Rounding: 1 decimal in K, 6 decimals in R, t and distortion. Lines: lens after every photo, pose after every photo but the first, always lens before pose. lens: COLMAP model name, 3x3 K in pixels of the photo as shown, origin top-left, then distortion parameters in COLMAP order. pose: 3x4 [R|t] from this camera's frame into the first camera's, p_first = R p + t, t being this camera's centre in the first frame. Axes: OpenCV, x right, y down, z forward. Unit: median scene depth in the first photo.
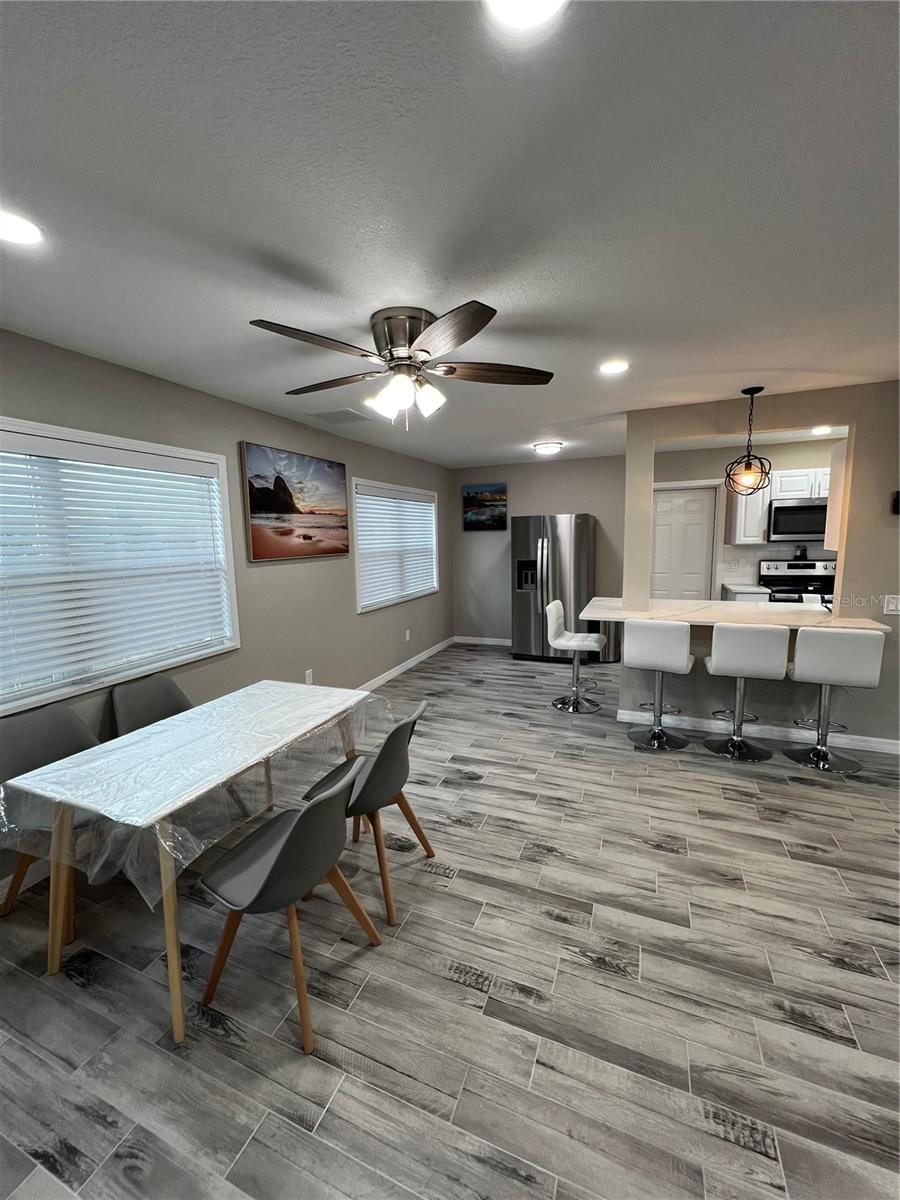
lens RADIAL K [[477.5, 0, 446.7], [0, 477.5, 599.7], [0, 0, 1]] dist [-0.000672, 0.000550]
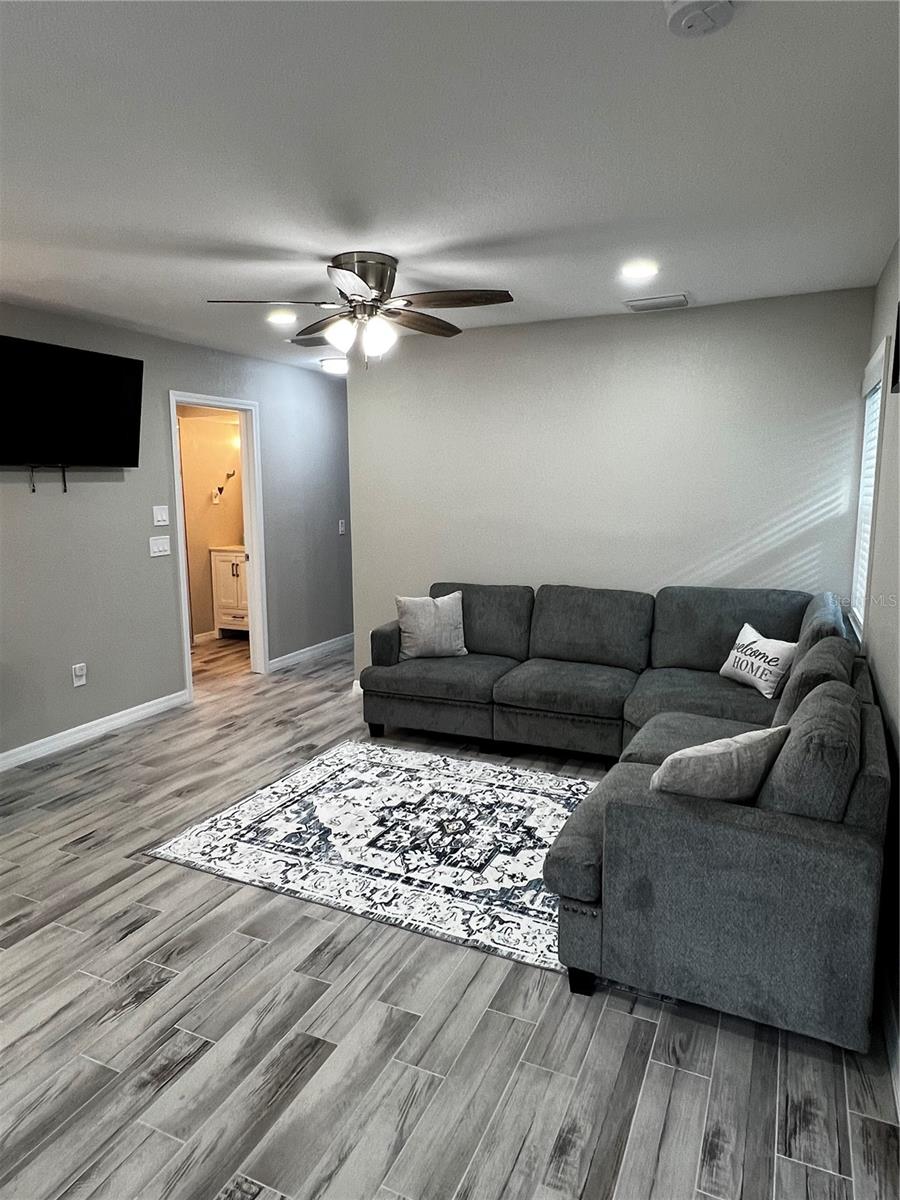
lens RADIAL K [[747.7, 0, 442.7], [0, 747.7, 590.5], [0, 0, 1]] dist [-0.000780, -0.000214]
pose [[0.043438, -0.119897, 0.991836, -0.270741], [0.141965, 0.983439, 0.112664, -0.006966], [-0.988918, 0.135912, 0.059740, 0.227644]]
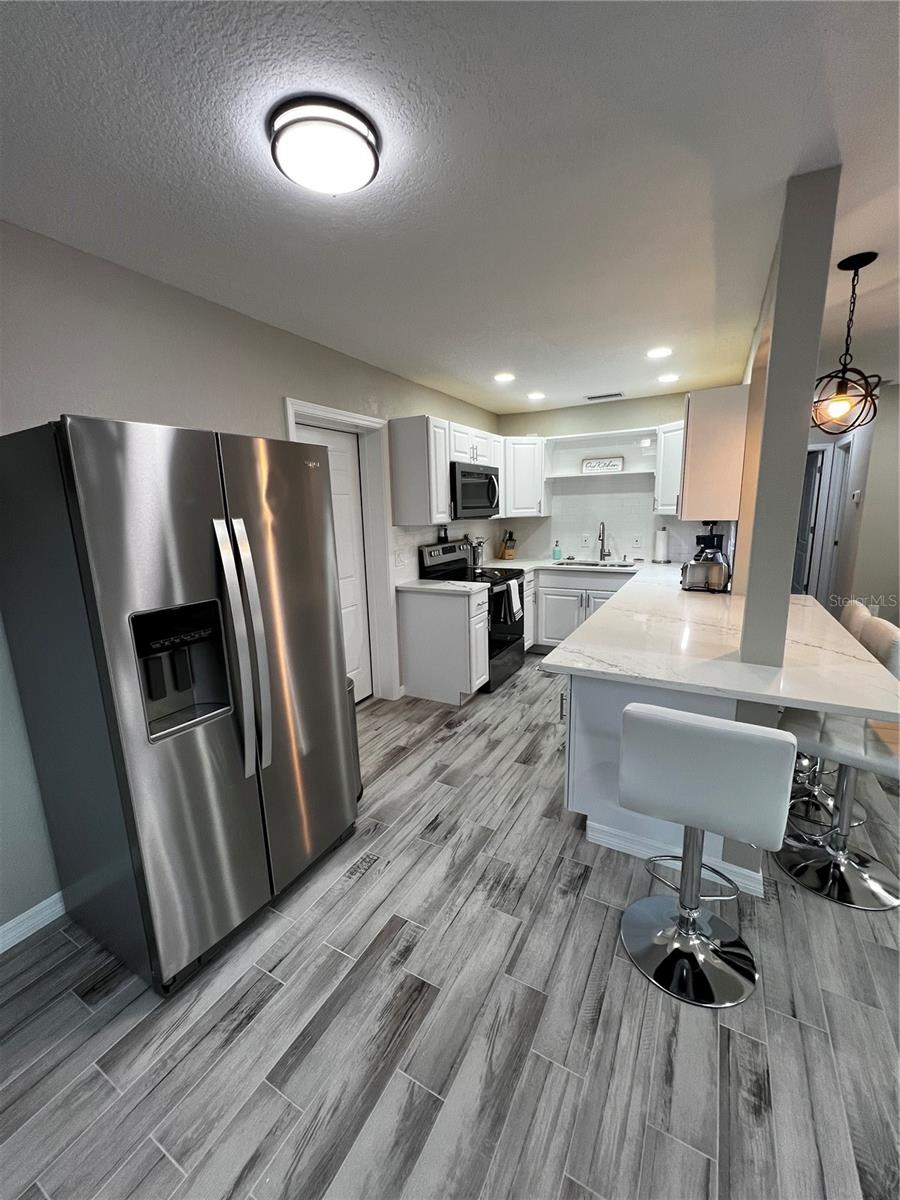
lens RADIAL K [[477.5, 0, 445.7], [0, 477.5, 601.8], [0, 0, 1]] dist [-0.000672, 0.000550]
pose [[0.113712, -0.176570, 0.977698, -0.145076], [0.155278, 0.975146, 0.158049, -0.262292], [-0.981304, 0.133843, 0.138303, 2.101490]]
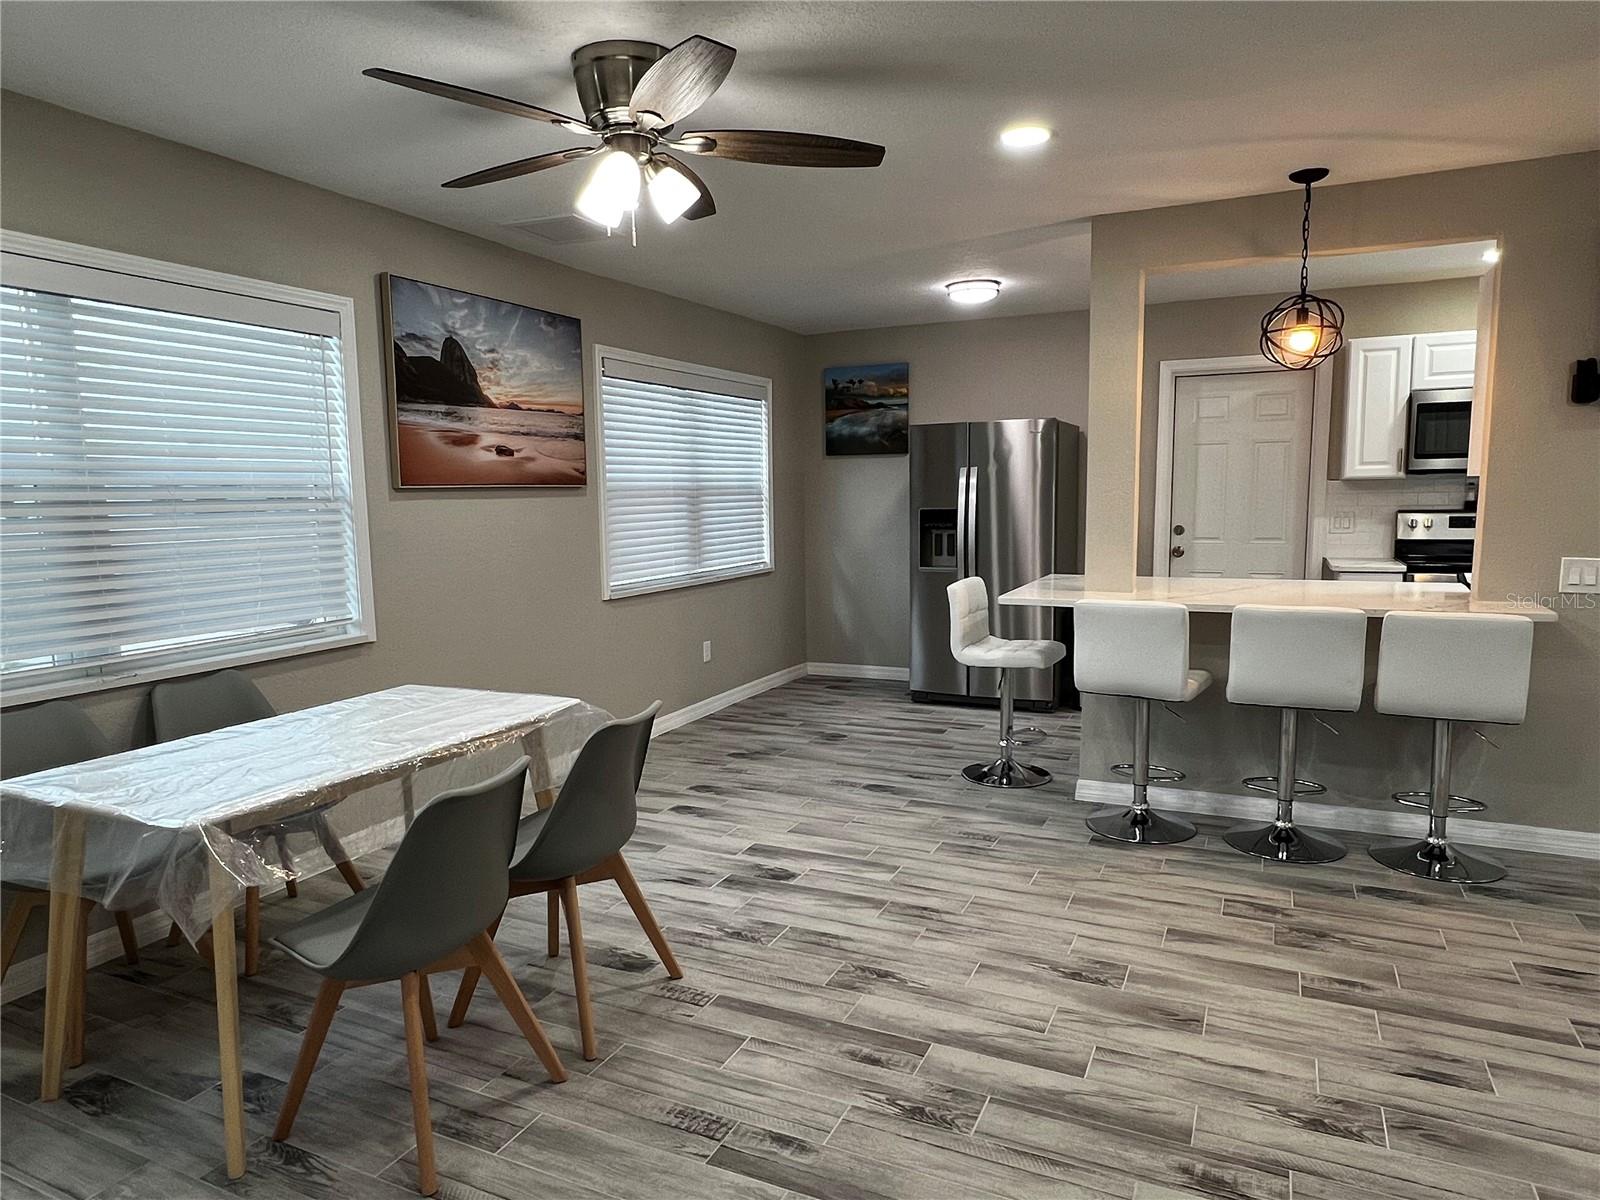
lens RADIAL K [[996.9, 0, 793.7], [0, 996.9, 615.1], [0, 0, 1]] dist [-0.000780, -0.000214]
pose [[0.998704, 0.012792, -0.049269, 0.168405], [-0.013128, 0.999893, -0.006485, 0.104127], [0.049180, 0.007124, 0.998765, -0.212567]]
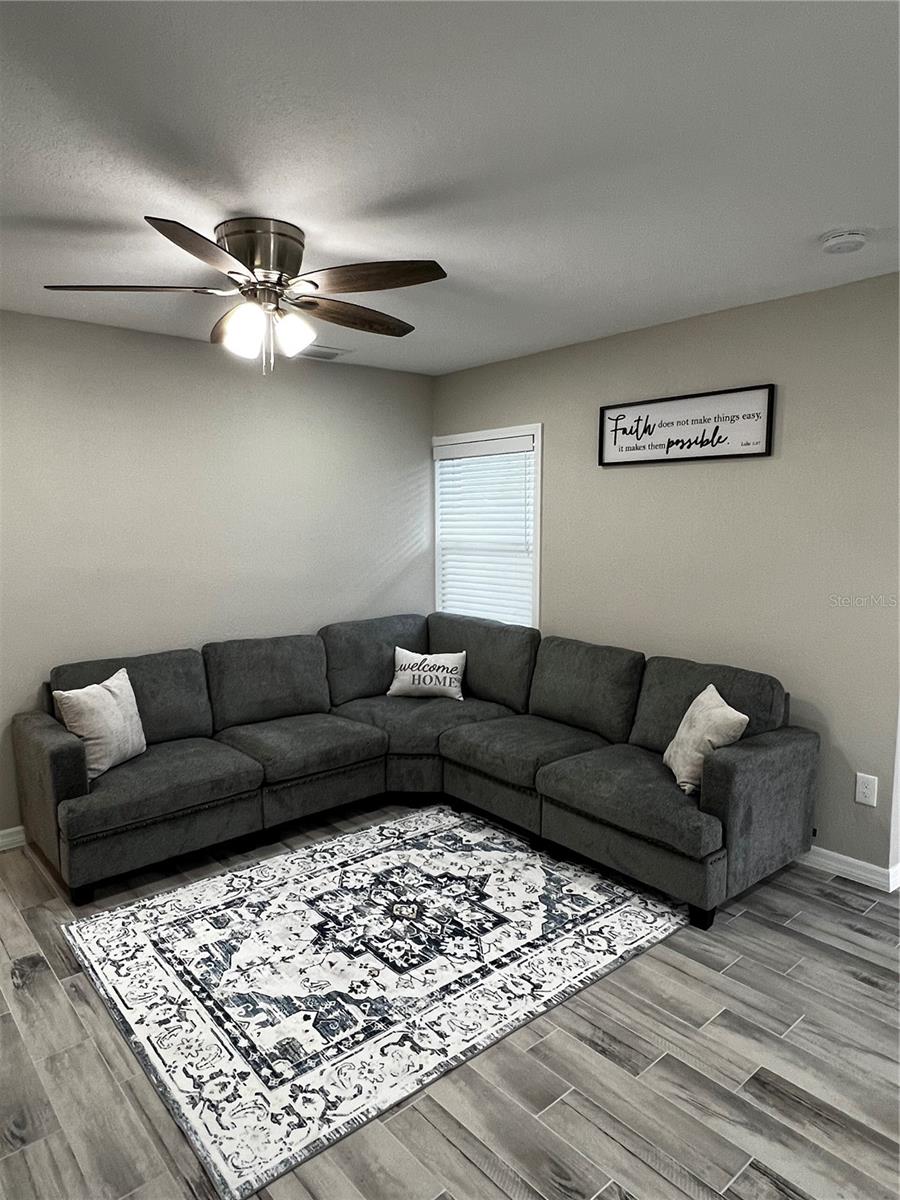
lens RADIAL K [[747.7, 0, 444.1], [0, 747.7, 594.6], [0, 0, 1]] dist [-0.000780, -0.000214]
pose [[-0.892204, -0.018400, 0.451257, 0.485967], [0.086074, 0.973928, 0.209893, -0.183209], [-0.443354, 0.226109, -0.867359, 1.316547]]
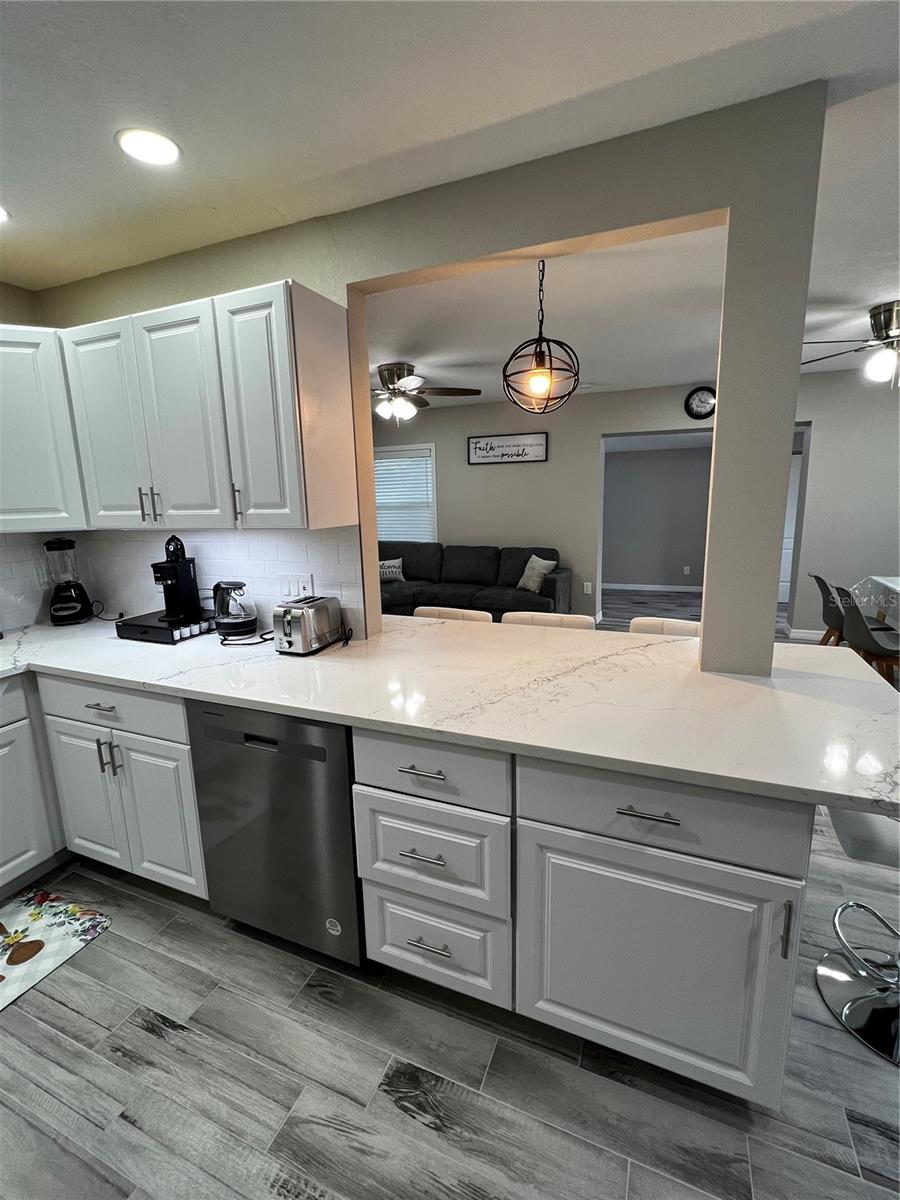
lens RADIAL K [[537.6, 0, 445.3], [0, 537.6, 597.4], [0, 0, 1]] dist [-0.000352, 0.000083]
pose [[-0.998711, 0.047897, 0.016824, 1.063585], [0.050762, 0.946270, 0.319368, -0.319750], [-0.000623, 0.319811, -0.947481, 2.393373]]
